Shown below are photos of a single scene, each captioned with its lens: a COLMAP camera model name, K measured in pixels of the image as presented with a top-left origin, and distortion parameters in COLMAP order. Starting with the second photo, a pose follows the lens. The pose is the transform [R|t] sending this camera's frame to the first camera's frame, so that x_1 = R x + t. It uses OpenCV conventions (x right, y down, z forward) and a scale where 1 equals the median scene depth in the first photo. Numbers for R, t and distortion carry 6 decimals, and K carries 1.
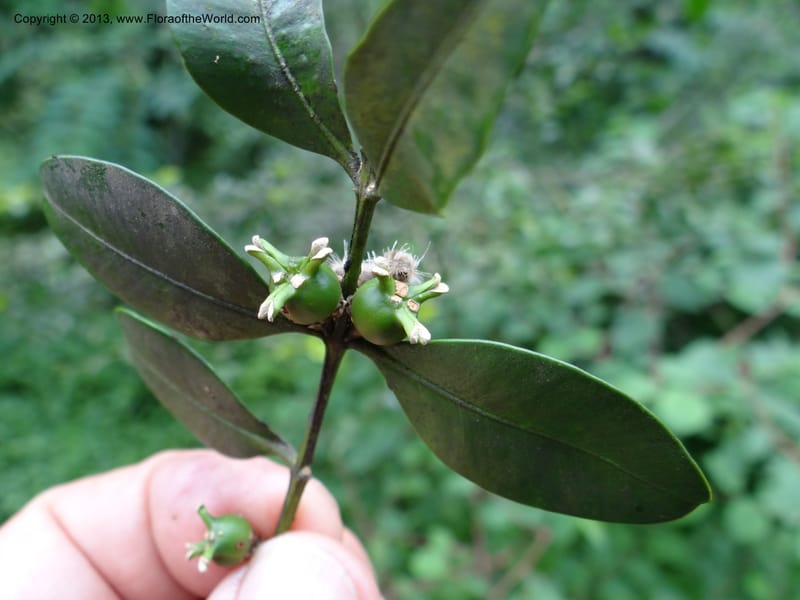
lens RADIAL K [[644.4, 0, 417.0], [0, 644.4, 301.1], [0, 0, 1]] dist [0.022841, -0.039468]
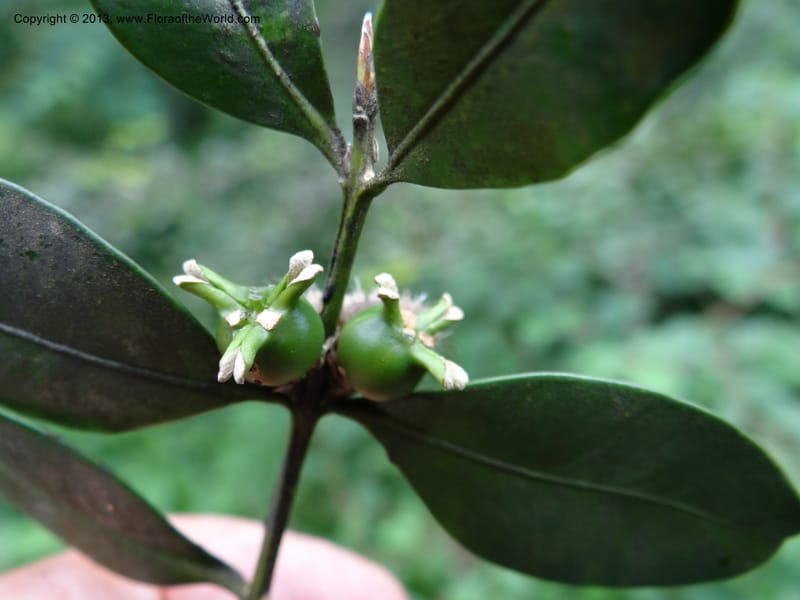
lens RADIAL K [[644.4, 0, 417.0], [0, 644.4, 301.1], [0, 0, 1]] dist [0.022841, -0.039468]
pose [[0.959074, -0.089021, 0.268799, -0.212614], [0.114736, 0.990047, -0.081496, 0.021840], [-0.258869, 0.109001, 0.959742, 0.312115]]
